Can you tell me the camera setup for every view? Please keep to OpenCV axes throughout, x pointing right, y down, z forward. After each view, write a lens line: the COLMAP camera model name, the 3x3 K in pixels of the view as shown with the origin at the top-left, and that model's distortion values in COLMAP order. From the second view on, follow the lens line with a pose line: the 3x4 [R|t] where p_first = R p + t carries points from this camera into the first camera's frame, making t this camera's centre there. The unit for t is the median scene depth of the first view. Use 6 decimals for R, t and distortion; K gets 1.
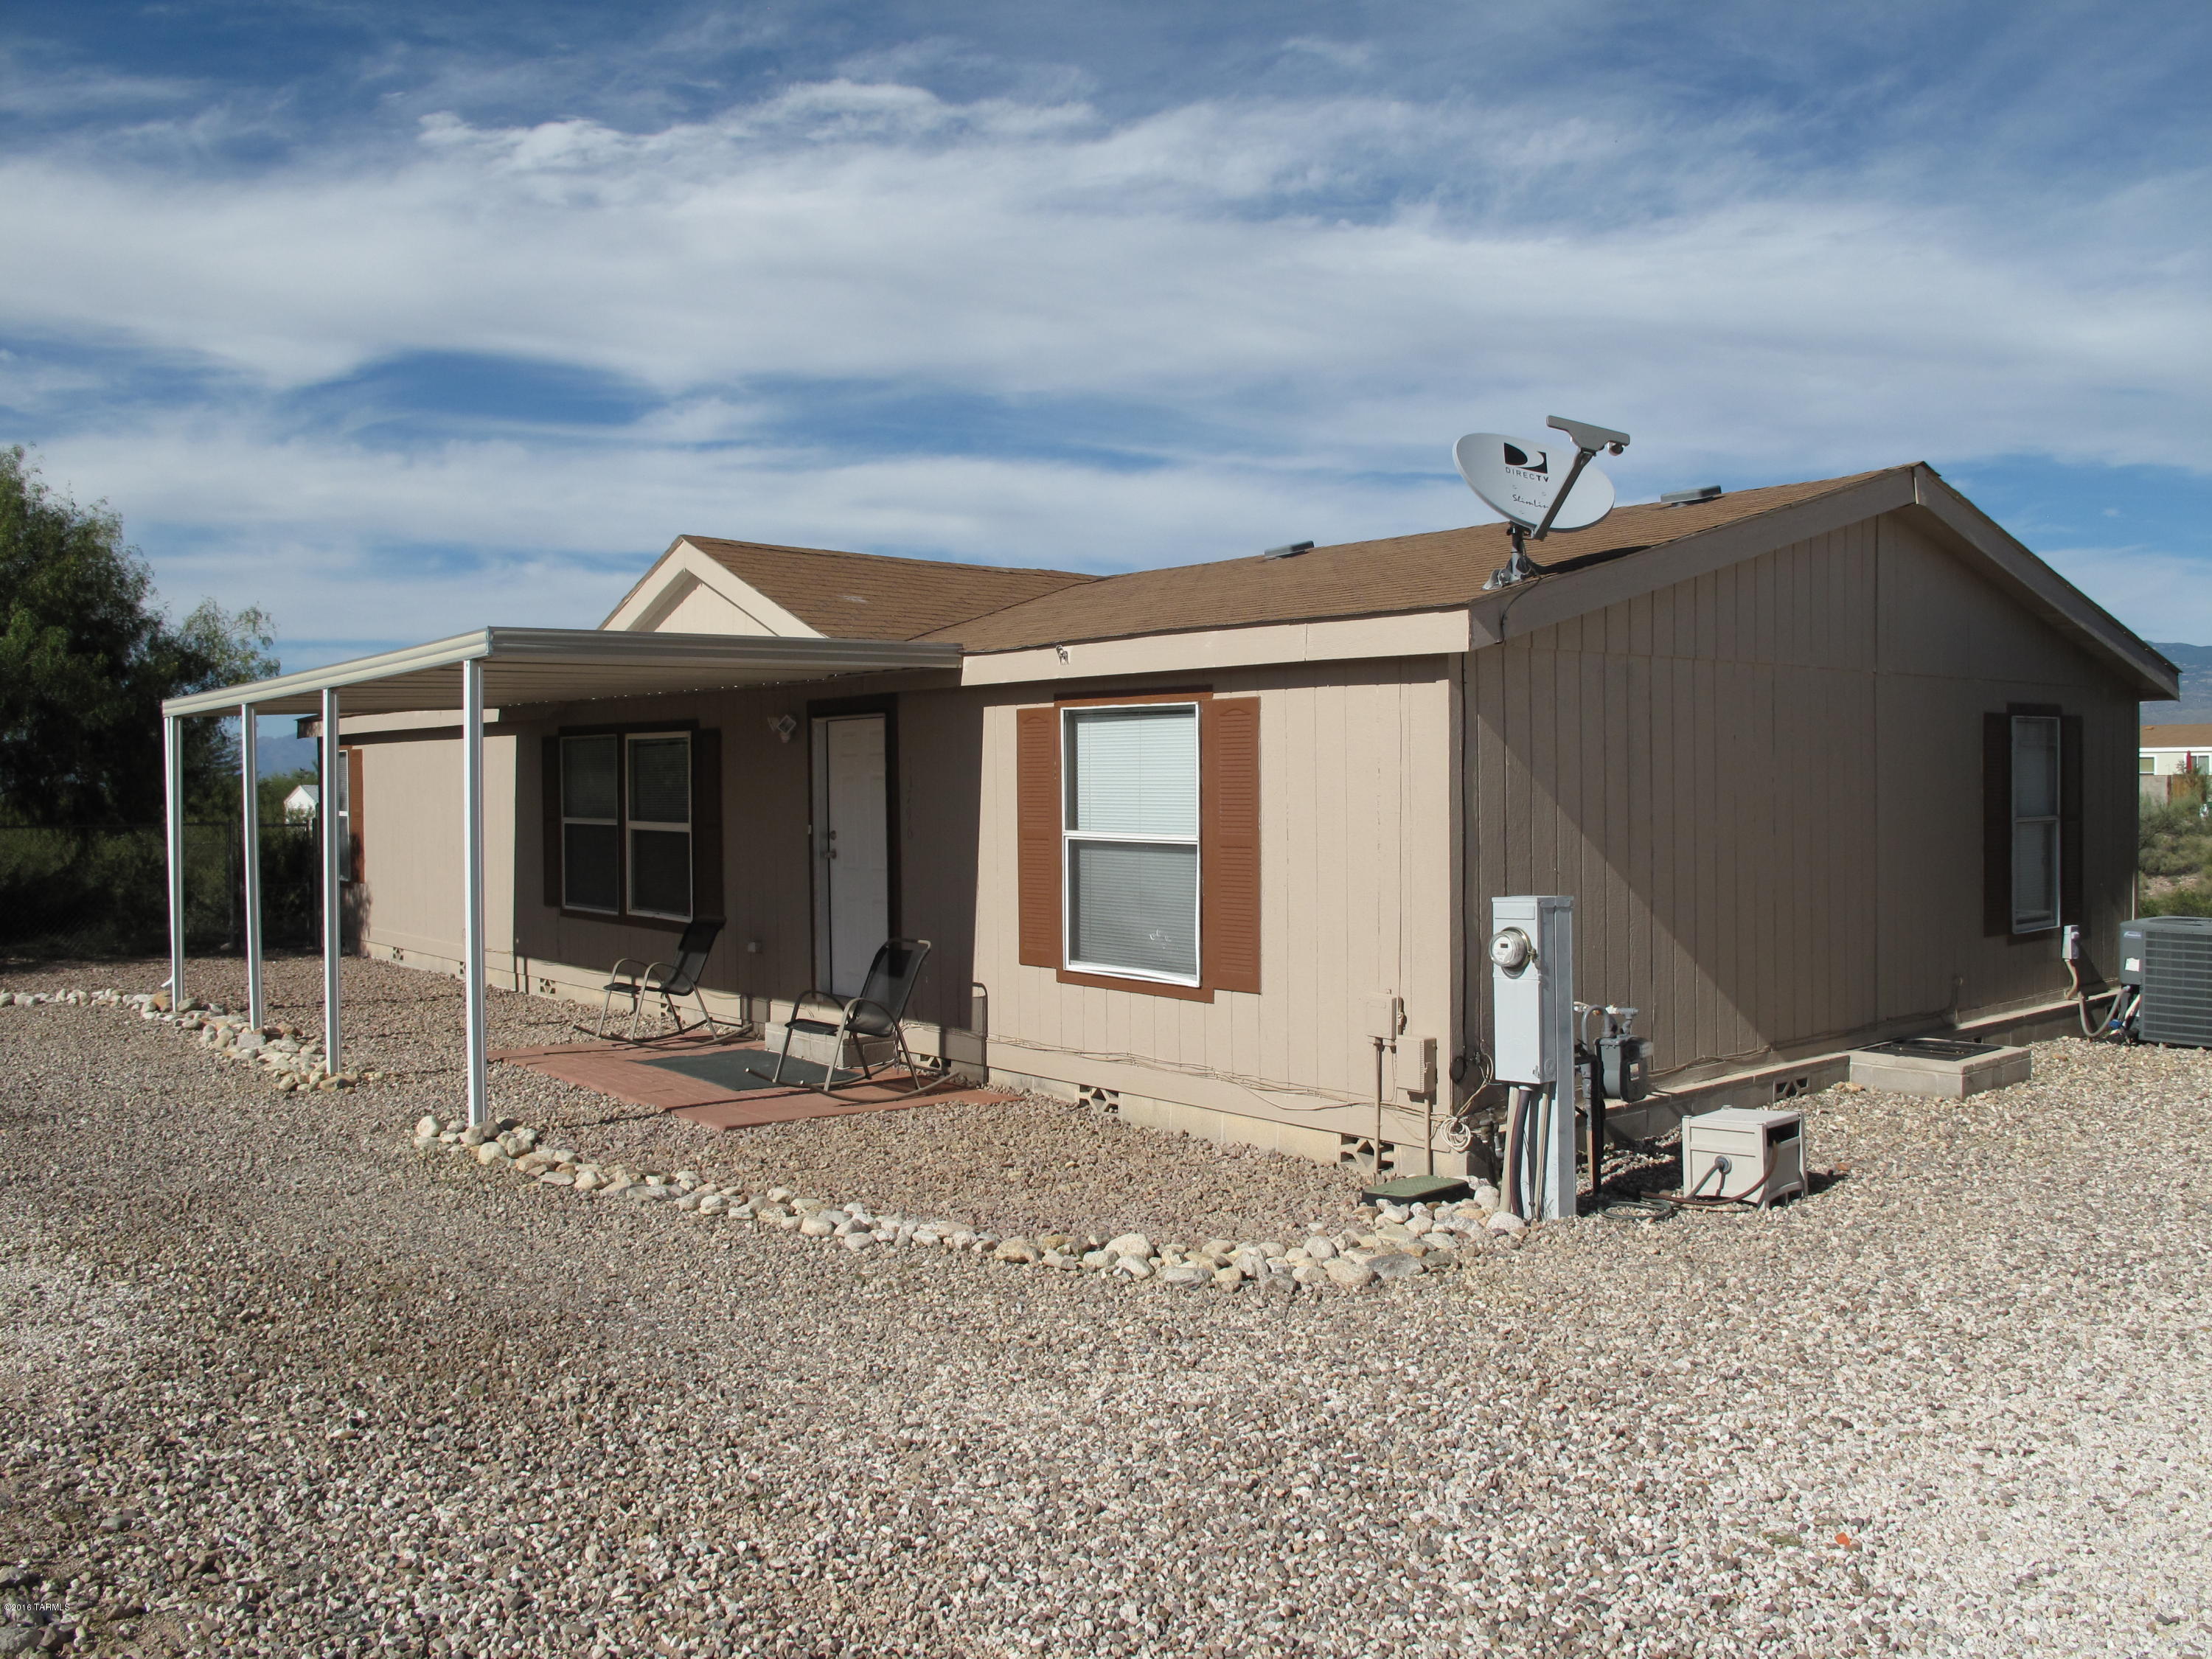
lens RADIAL K [[1836.6, 0, 1118.0], [0, 1836.6, 819.1], [0, 0, 1]] dist [-0.080225, 0.024574]
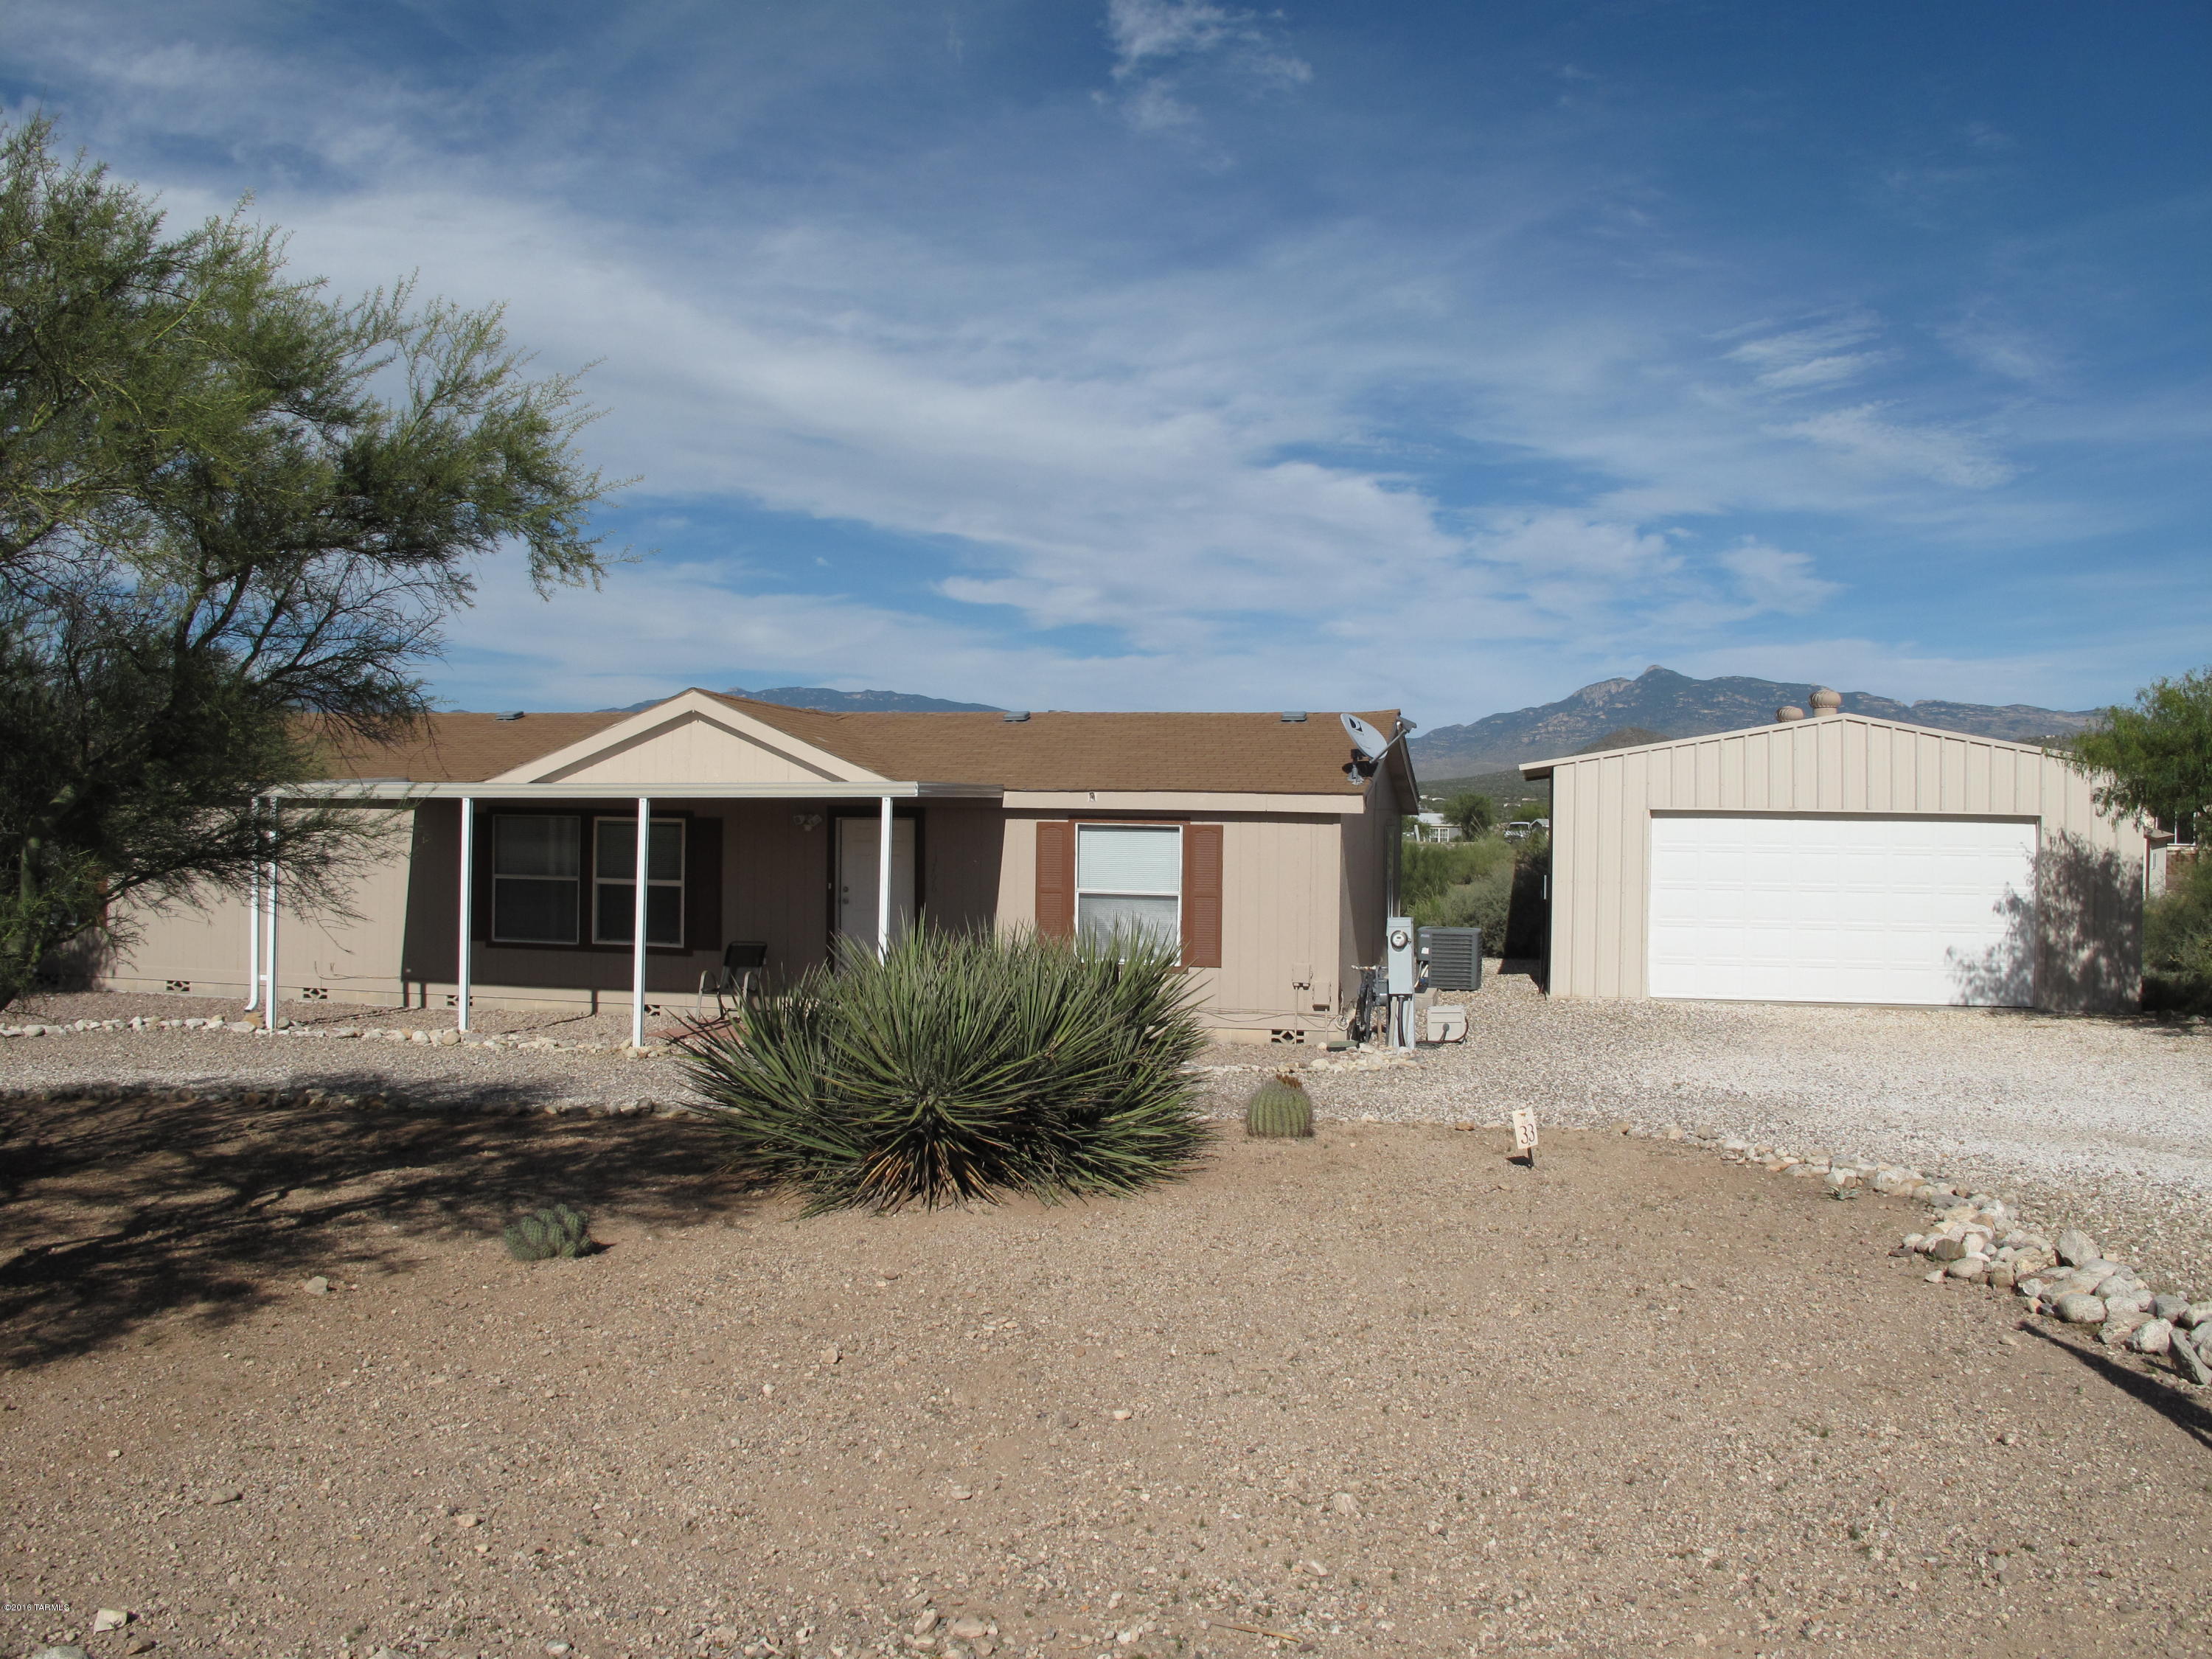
lens RADIAL K [[1836.6, 0, 1123.2], [0, 1836.6, 830.8], [0, 0, 1]] dist [-0.080225, 0.024574]
pose [[0.761278, 0.004594, 0.648410, -1.217691], [-0.007342, 0.999972, 0.001535, -0.056298], [-0.648385, -0.005929, 0.761290, -0.467187]]
